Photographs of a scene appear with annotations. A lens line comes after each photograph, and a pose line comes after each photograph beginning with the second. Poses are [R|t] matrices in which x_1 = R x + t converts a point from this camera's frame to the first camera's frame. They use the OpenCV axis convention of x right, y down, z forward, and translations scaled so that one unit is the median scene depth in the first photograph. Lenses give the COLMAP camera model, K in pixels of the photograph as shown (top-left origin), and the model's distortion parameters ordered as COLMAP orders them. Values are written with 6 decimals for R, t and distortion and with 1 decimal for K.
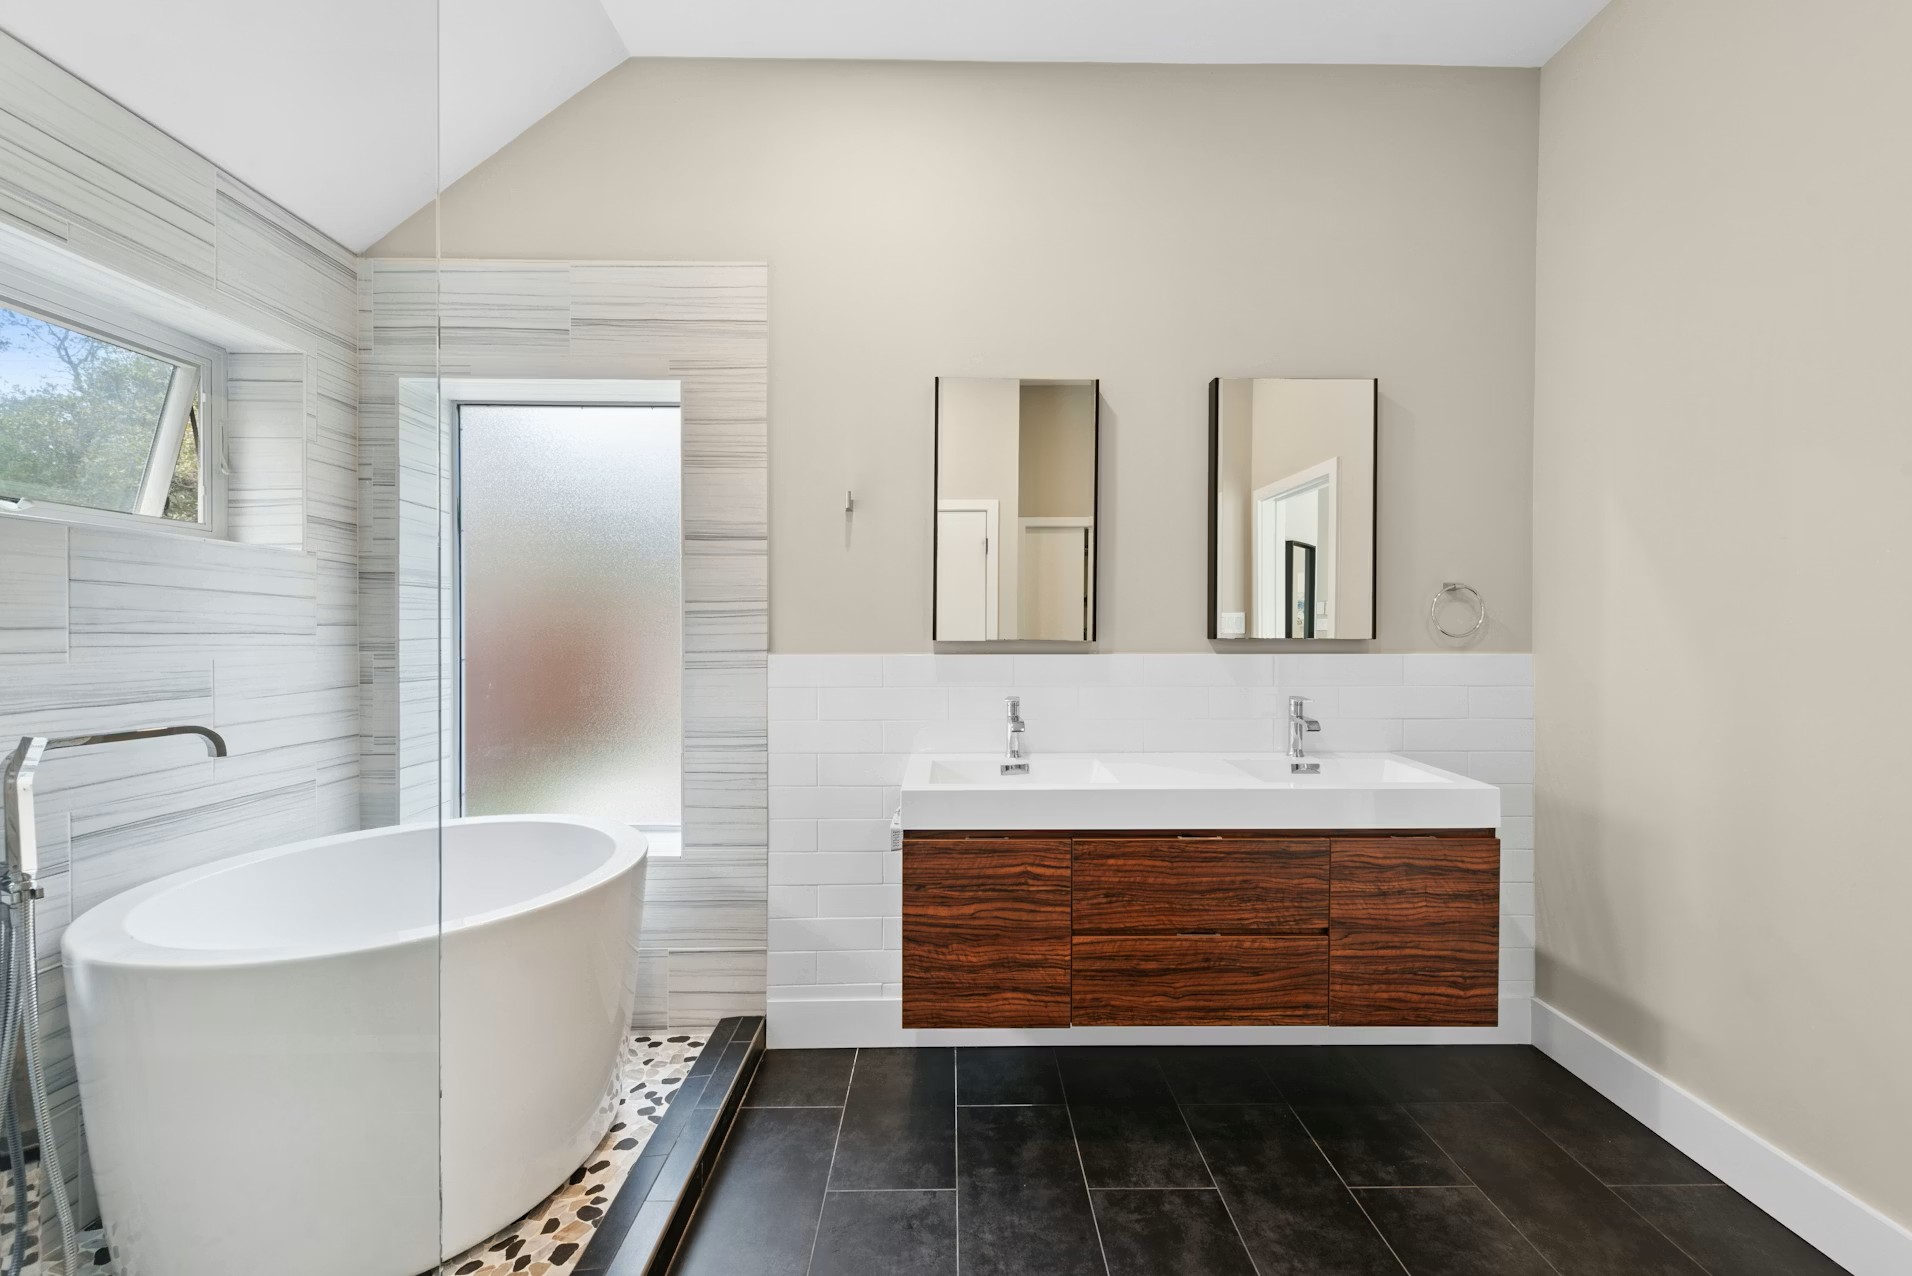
lens RADIAL K [[760.6, 0, 956.0], [0, 760.6, 638.0], [0, 0, 1]] dist [0.008663, -0.000275]
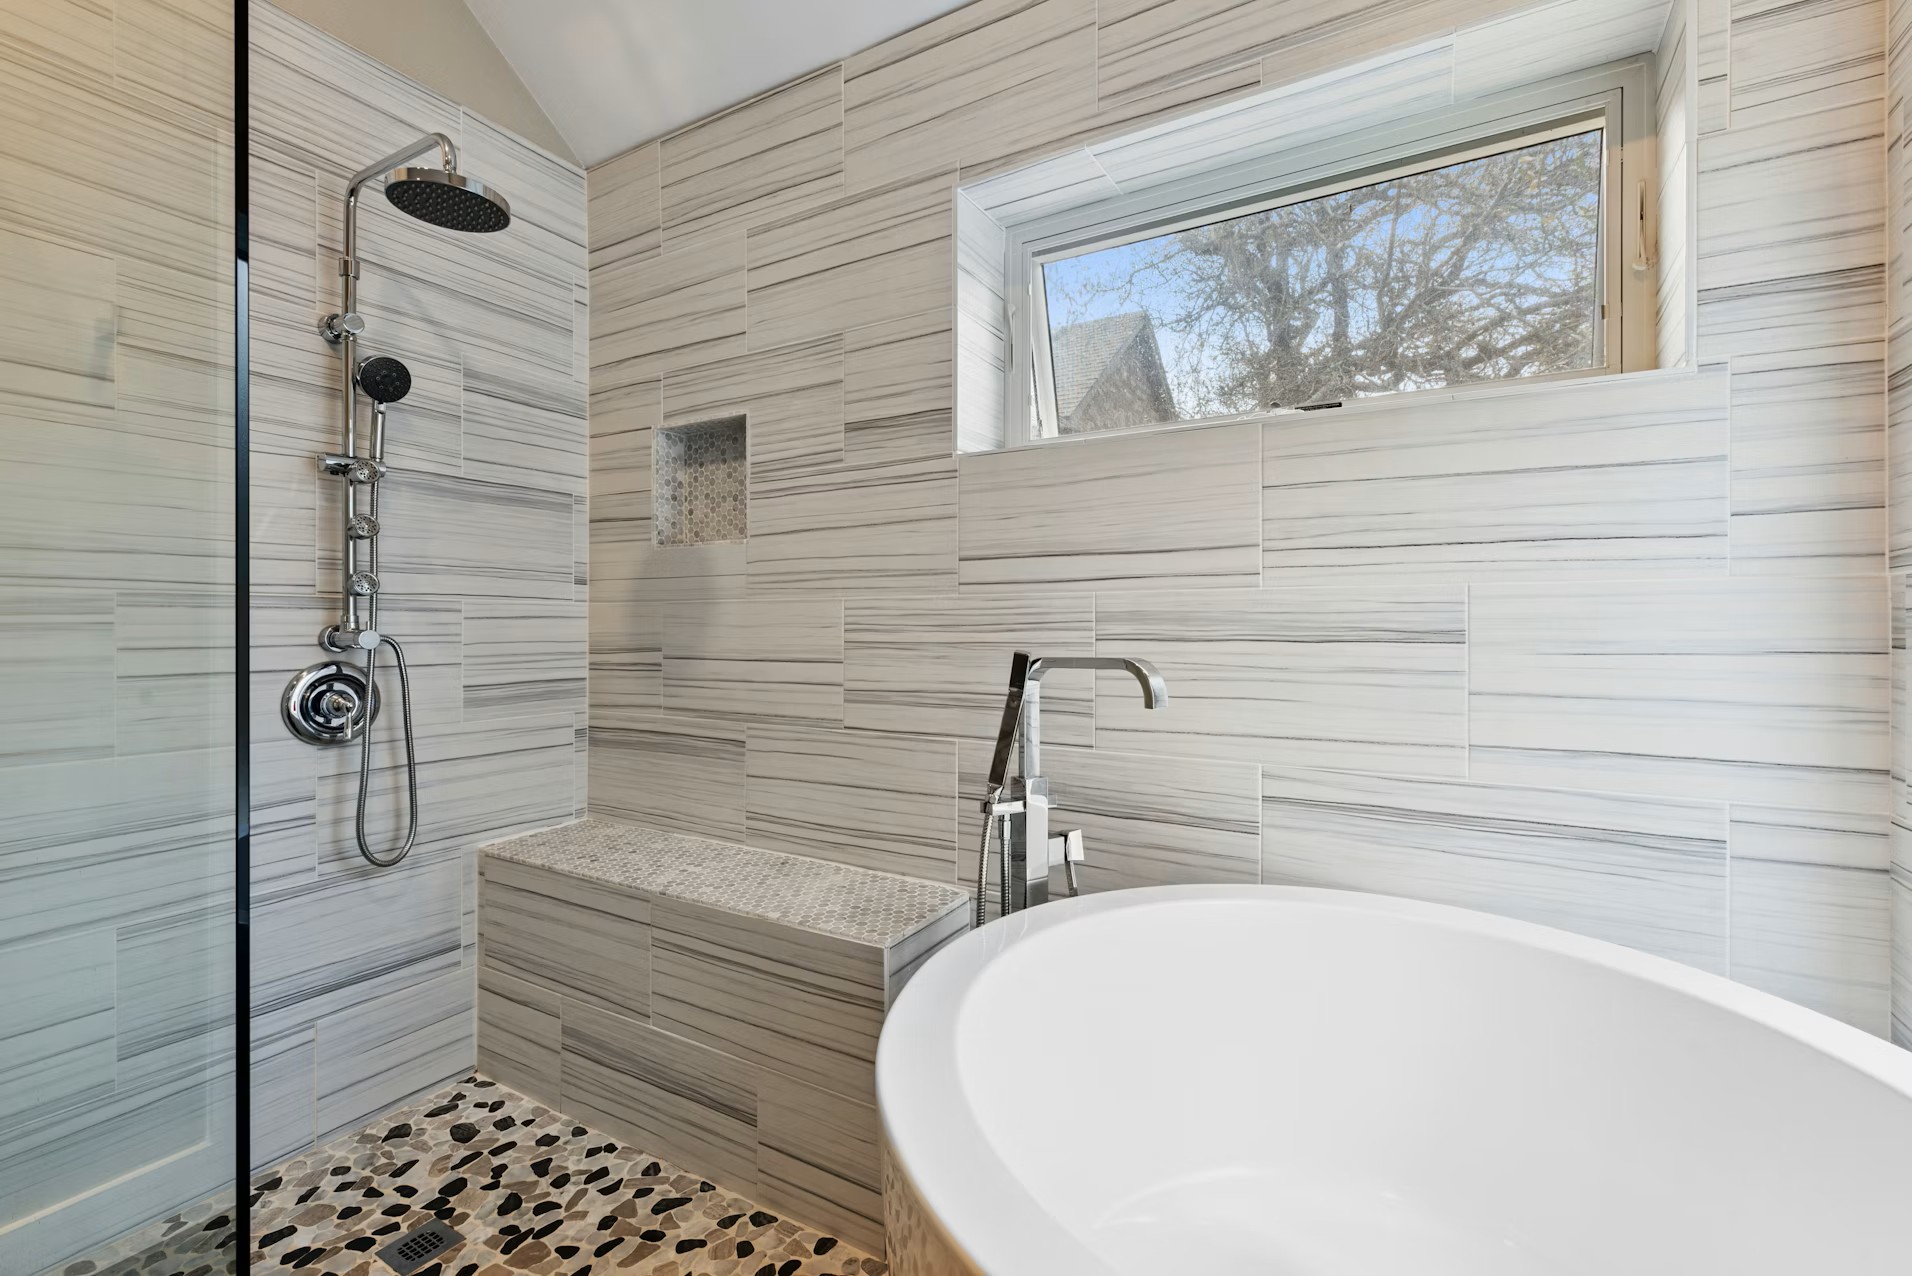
lens RADIAL K [[819.0, 0, 952.3], [0, 819.0, 627.8], [0, 0, 1]] dist [0.002257, -0.004353]
pose [[-0.521188, 0.004082, -0.853432, -0.175004], [-0.008071, 0.999920, 0.009711, 0.058028], [0.853404, 0.011950, -0.521113, 0.960378]]
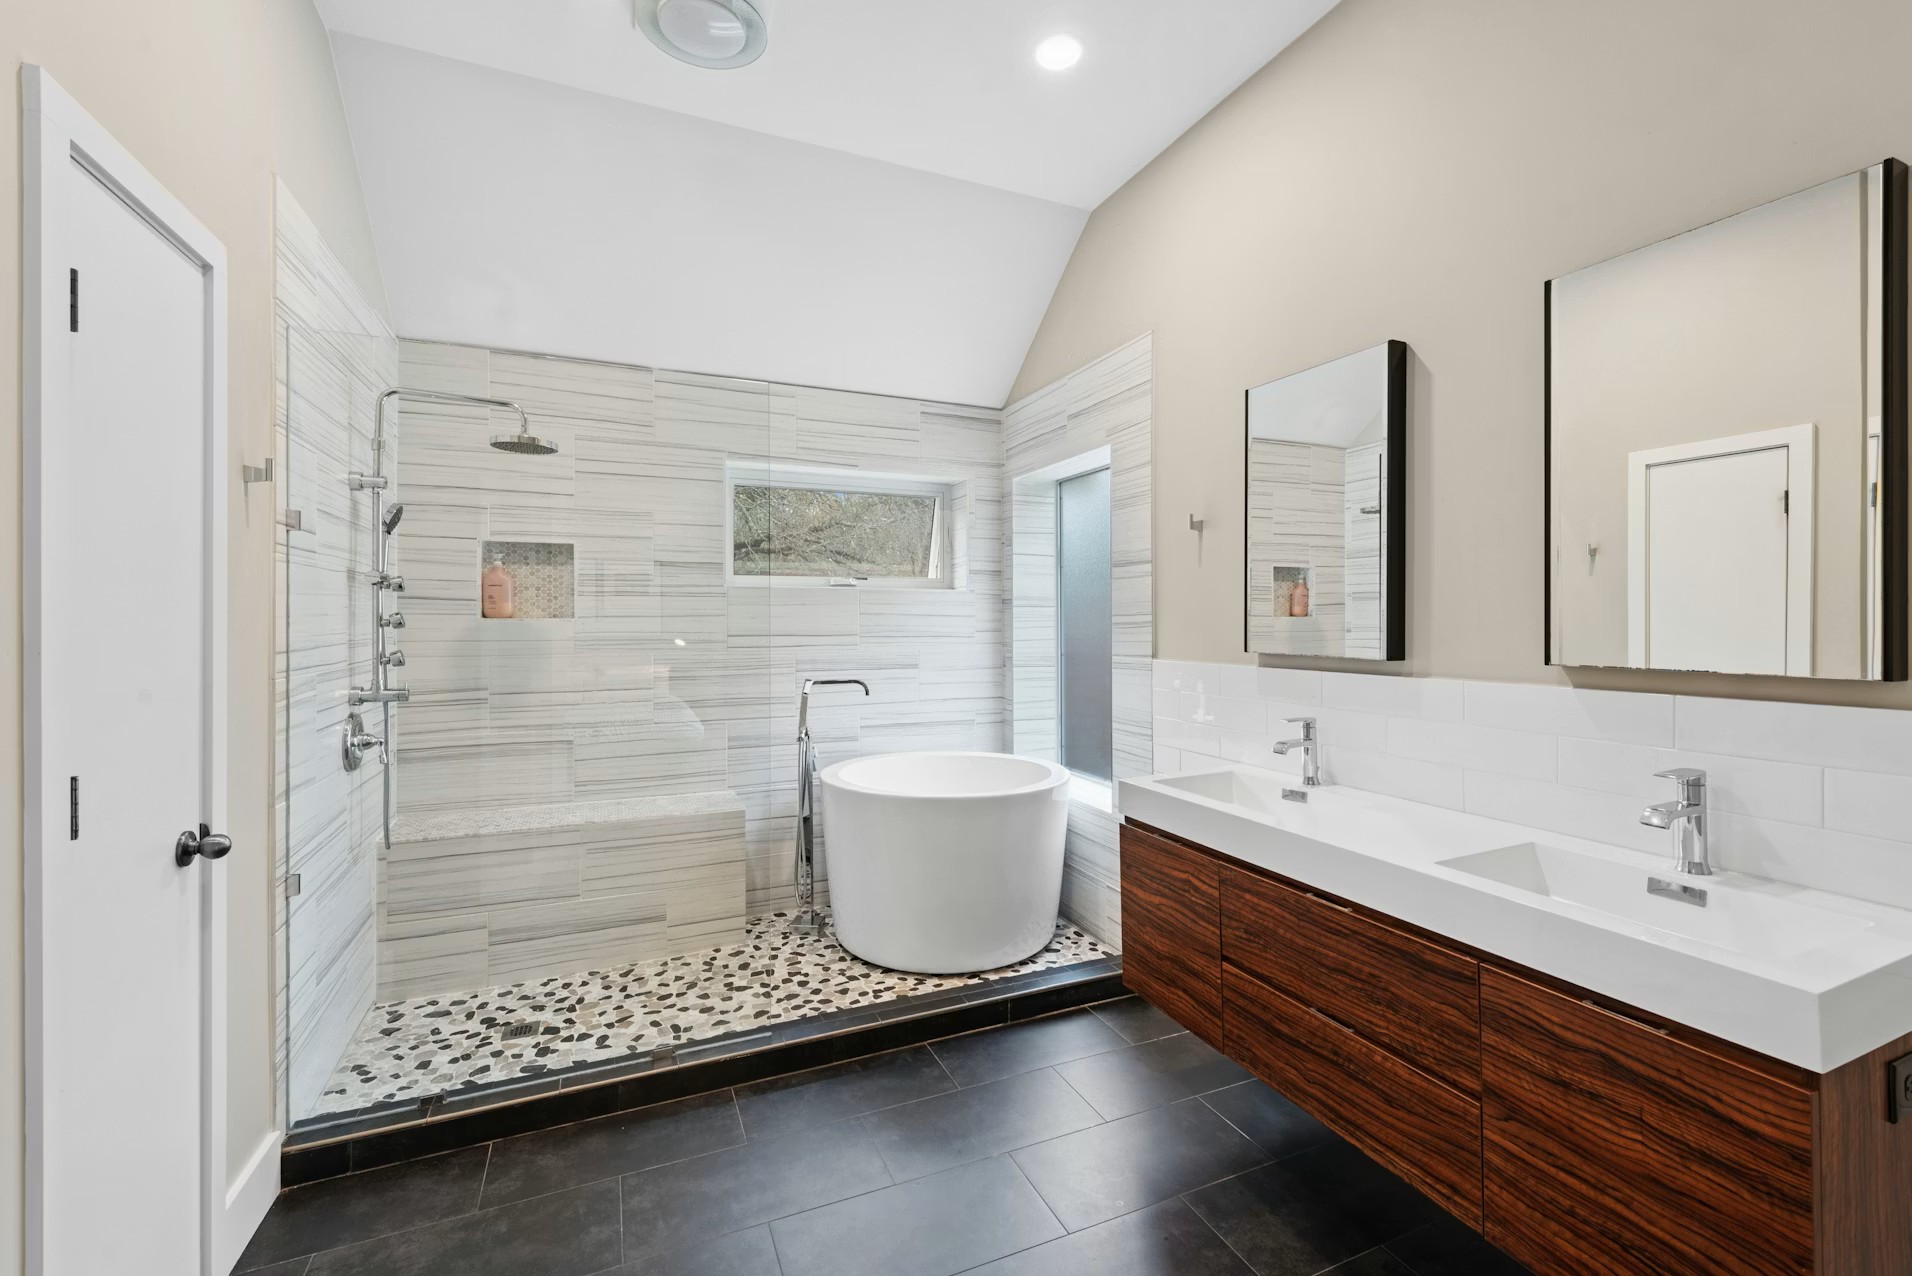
lens RADIAL K [[819.0, 0, 952.3], [0, 819.0, 627.8], [0, 0, 1]] dist [0.002257, -0.004353]
pose [[0.372679, 0.006755, -0.927936, 0.992125], [-0.007300, 0.999964, 0.004347, -0.037664], [0.927931, 0.005154, 0.372715, 0.284256]]
